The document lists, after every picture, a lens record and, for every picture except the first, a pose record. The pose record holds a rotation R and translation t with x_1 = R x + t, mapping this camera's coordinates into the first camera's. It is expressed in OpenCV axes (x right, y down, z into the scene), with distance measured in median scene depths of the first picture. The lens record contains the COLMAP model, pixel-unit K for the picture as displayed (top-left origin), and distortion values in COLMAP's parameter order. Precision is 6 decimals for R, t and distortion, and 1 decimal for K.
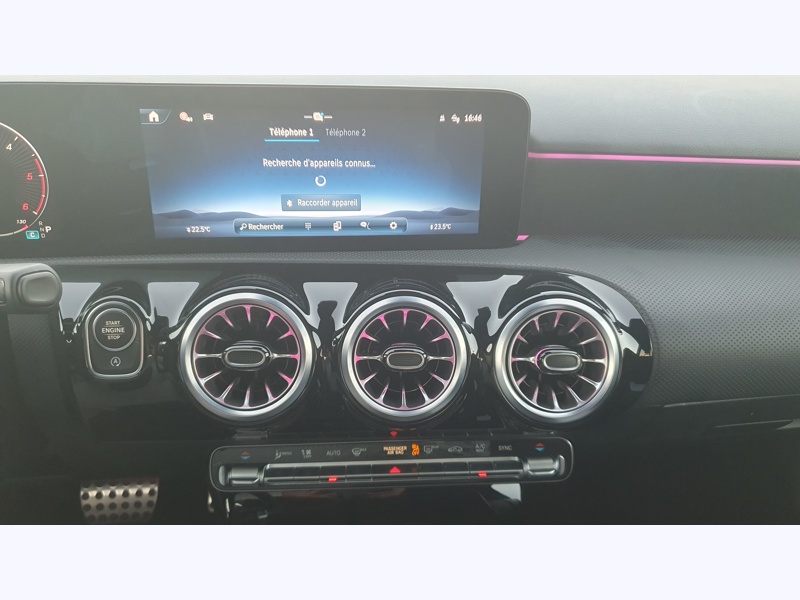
lens RADIAL K [[610.2, 0, 389.5], [0, 610.2, 304.8], [0, 0, 1]] dist [0.047378, -0.065320]
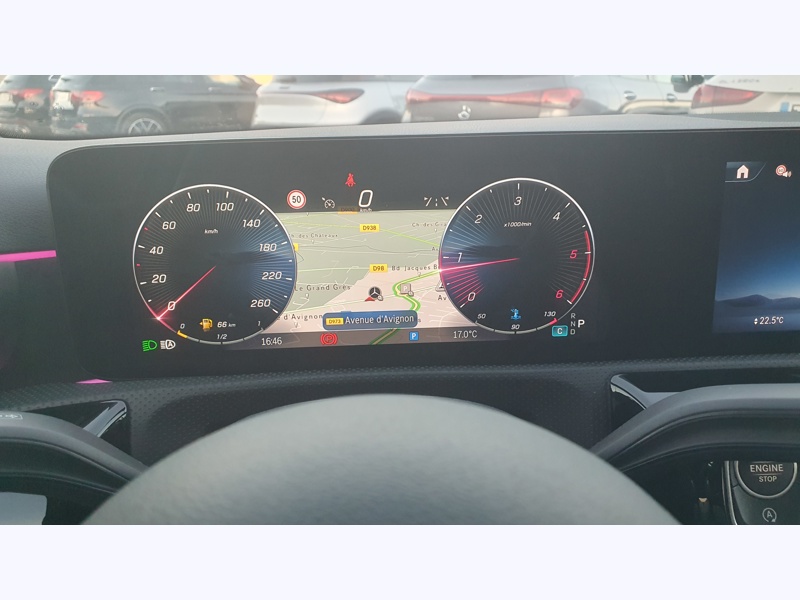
lens RADIAL K [[610.2, 0, 389.5], [0, 610.2, 304.8], [0, 0, 1]] dist [0.047378, -0.065320]
pose [[0.996408, -0.017077, -0.082937, -0.728379], [0.004228, 0.988265, -0.152688, -0.031789], [0.084571, 0.151789, 0.984788, 0.239158]]
